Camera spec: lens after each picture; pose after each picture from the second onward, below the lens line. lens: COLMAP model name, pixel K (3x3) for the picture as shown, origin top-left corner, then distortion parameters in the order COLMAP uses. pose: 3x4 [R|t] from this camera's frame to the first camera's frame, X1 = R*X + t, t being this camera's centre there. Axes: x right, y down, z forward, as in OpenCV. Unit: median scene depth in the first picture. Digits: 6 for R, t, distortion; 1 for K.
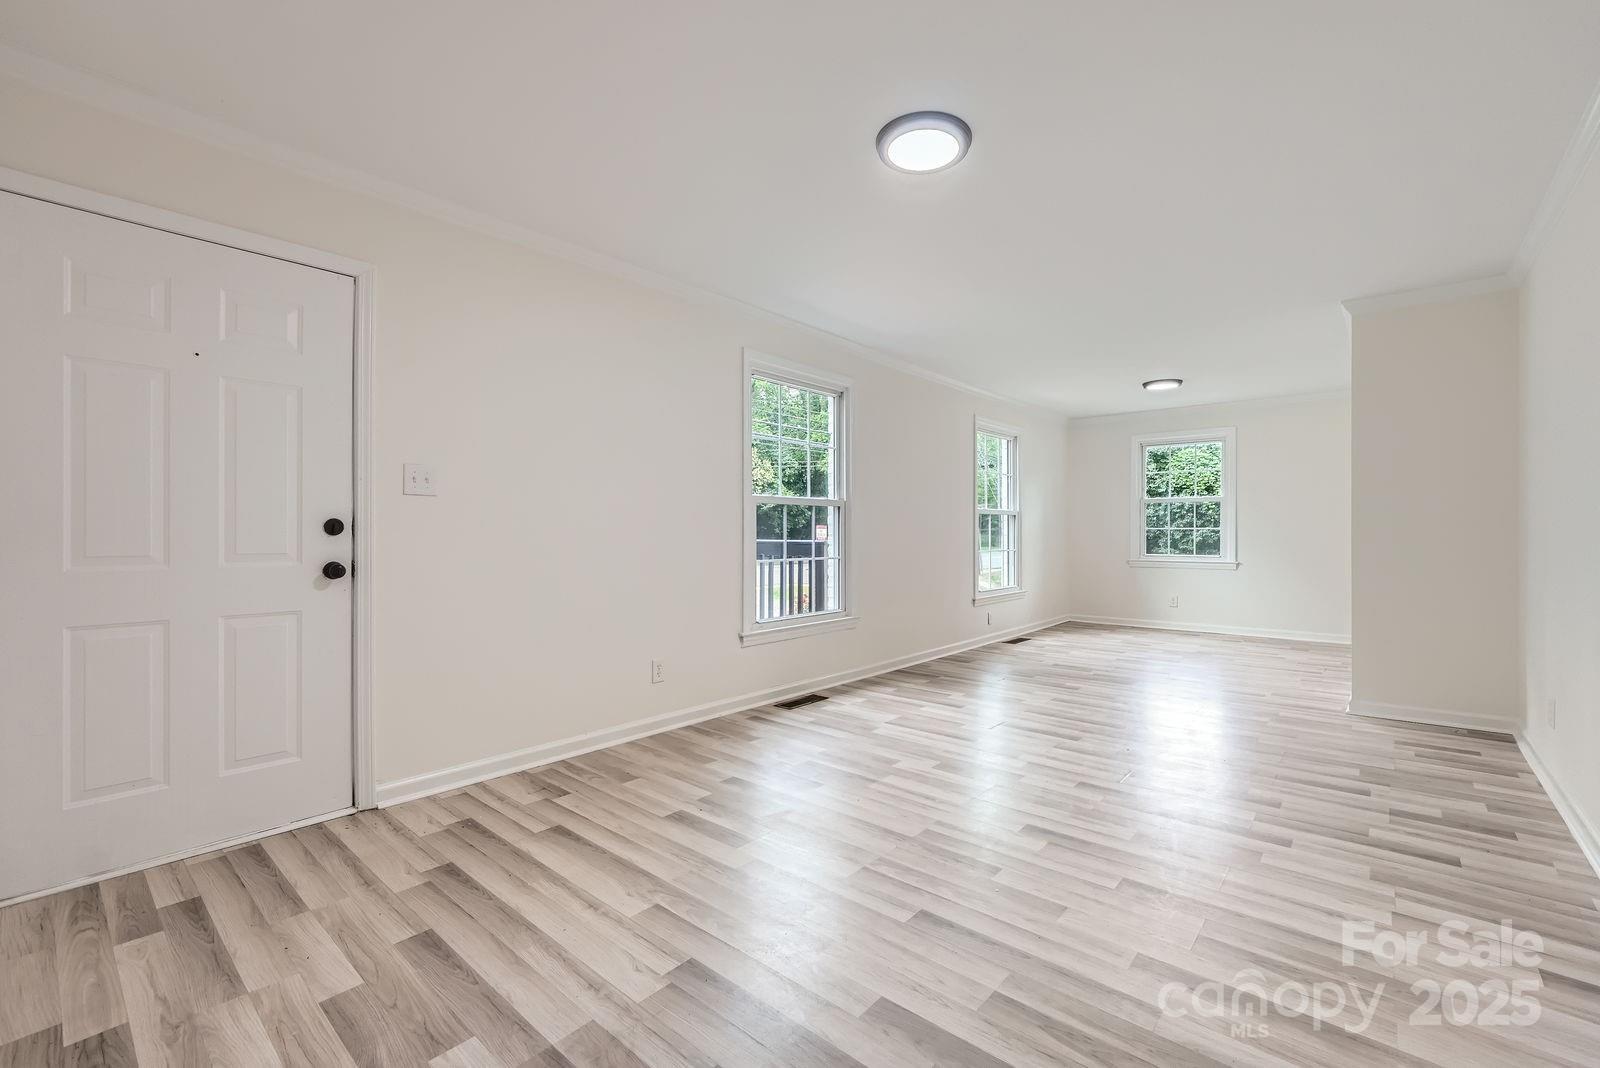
lens RADIAL K [[677.9, 0, 802.8], [0, 677.9, 524.0], [0, 0, 1]] dist [-0.002673, -0.000294]
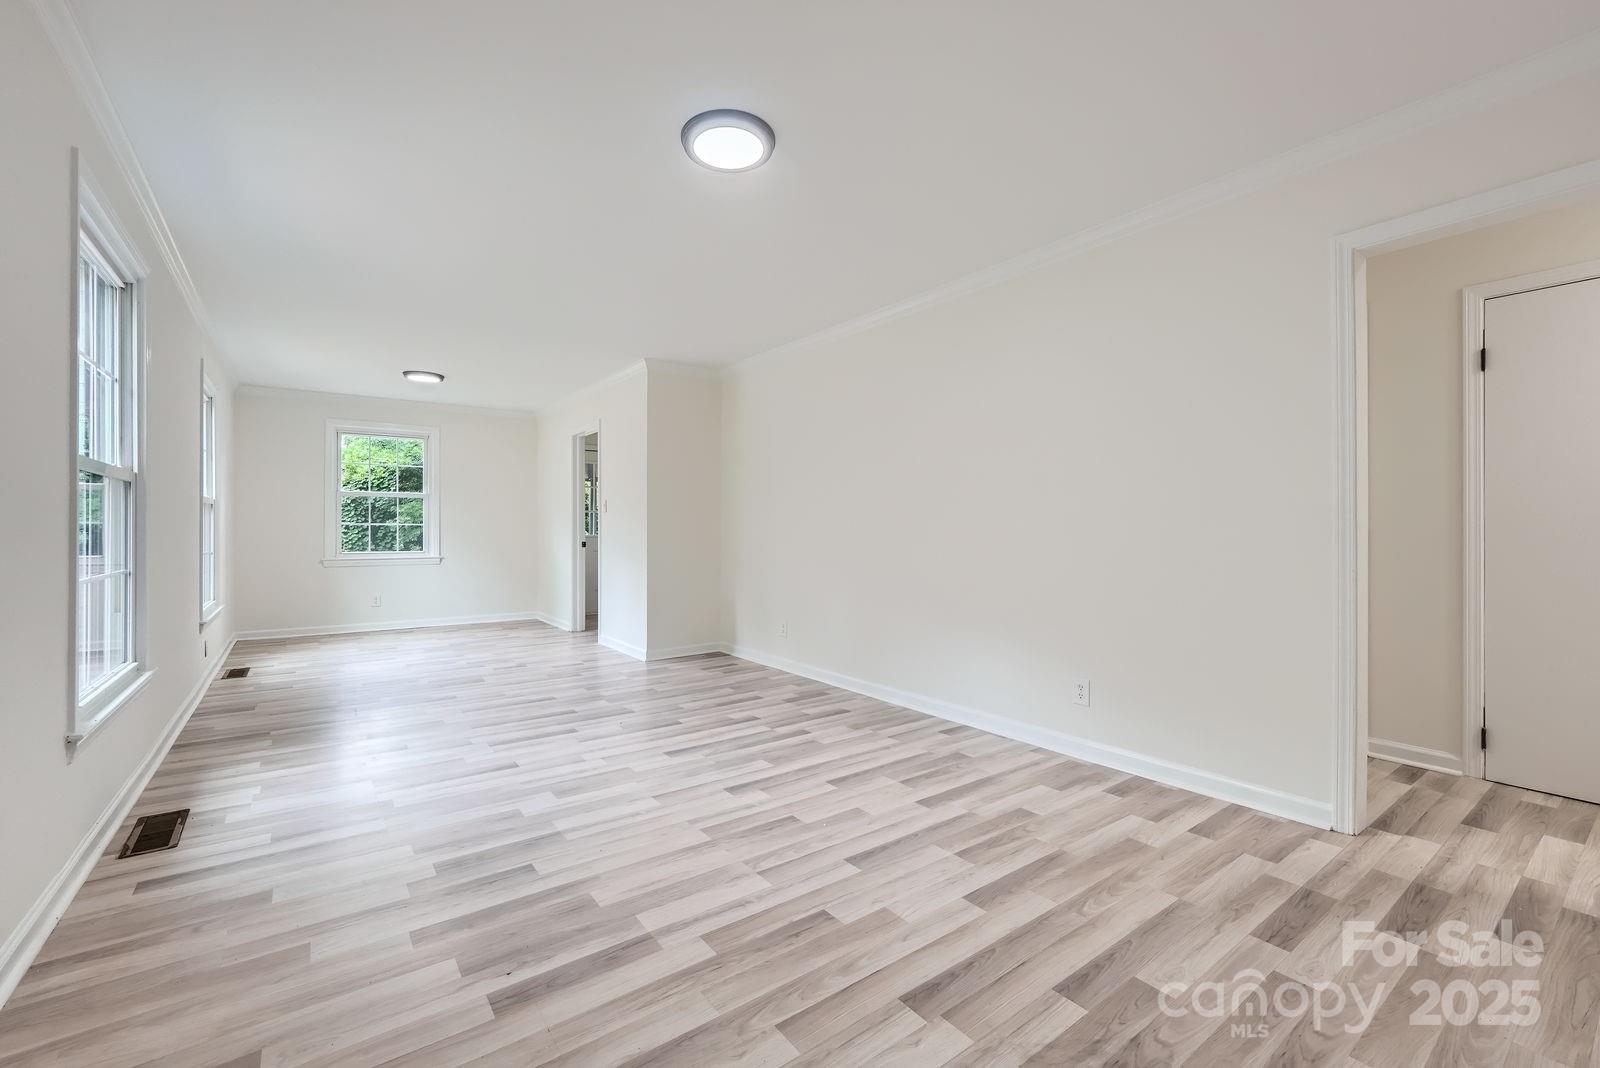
lens RADIAL K [[673.7, 0, 800.0], [0, 673.7, 534.0], [0, 0, 1]] dist [-0.002633, -0.000209]
pose [[0.216387, -0.003653, 0.976301, -0.594694], [-0.015840, 0.999848, 0.007251, 0.009796], [-0.976179, -0.017033, 0.216296, 0.527844]]
